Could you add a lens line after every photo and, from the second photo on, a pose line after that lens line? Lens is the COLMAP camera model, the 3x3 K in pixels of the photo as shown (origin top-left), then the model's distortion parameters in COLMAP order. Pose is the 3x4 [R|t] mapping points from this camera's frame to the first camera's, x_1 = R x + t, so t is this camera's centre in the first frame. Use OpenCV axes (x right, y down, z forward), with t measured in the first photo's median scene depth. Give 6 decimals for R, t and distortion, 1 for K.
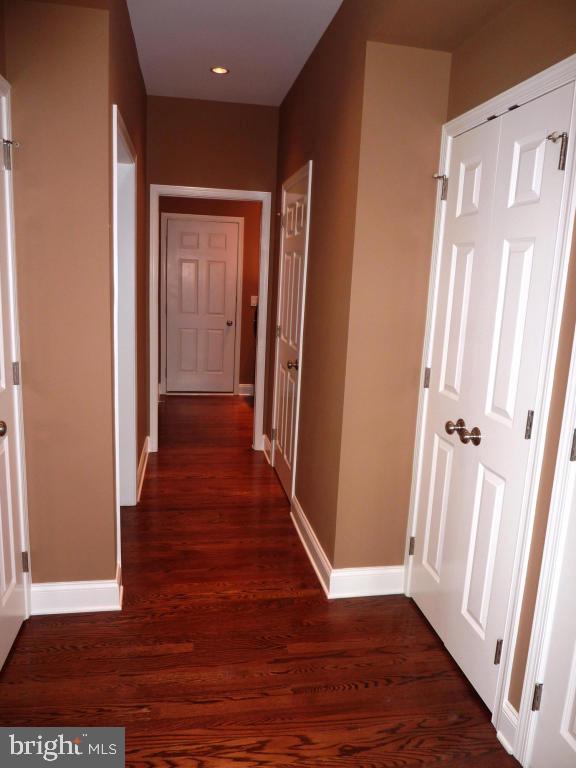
lens RADIAL K [[569.5, 0, 288.0], [0, 569.5, 384.0], [0, 0, 1]] dist [-0.003763, -0.004524]
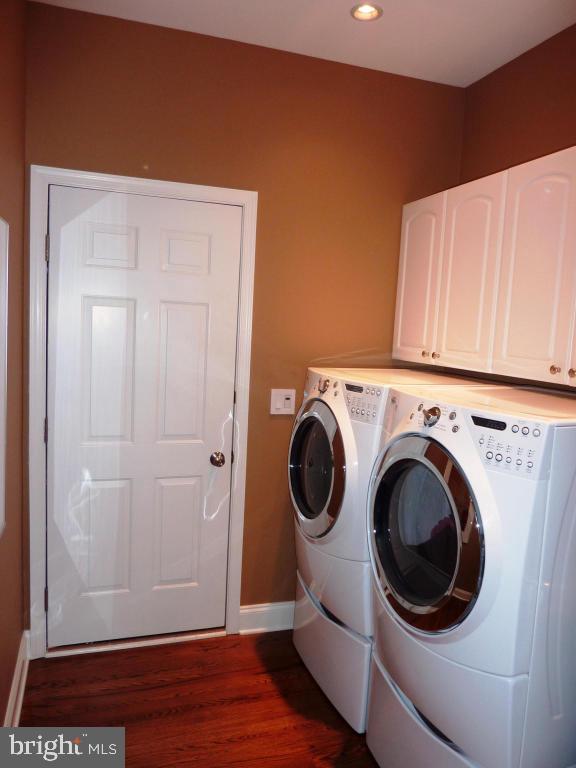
lens RADIAL K [[569.5, 0, 288.0], [0, 569.5, 384.0], [0, 0, 1]] dist [-0.003763, -0.004524]
pose [[0.989706, -0.016040, 0.142215, -0.108265], [0.026583, 0.997011, -0.072547, -0.127340], [-0.140627, 0.075580, 0.987174, 0.598744]]
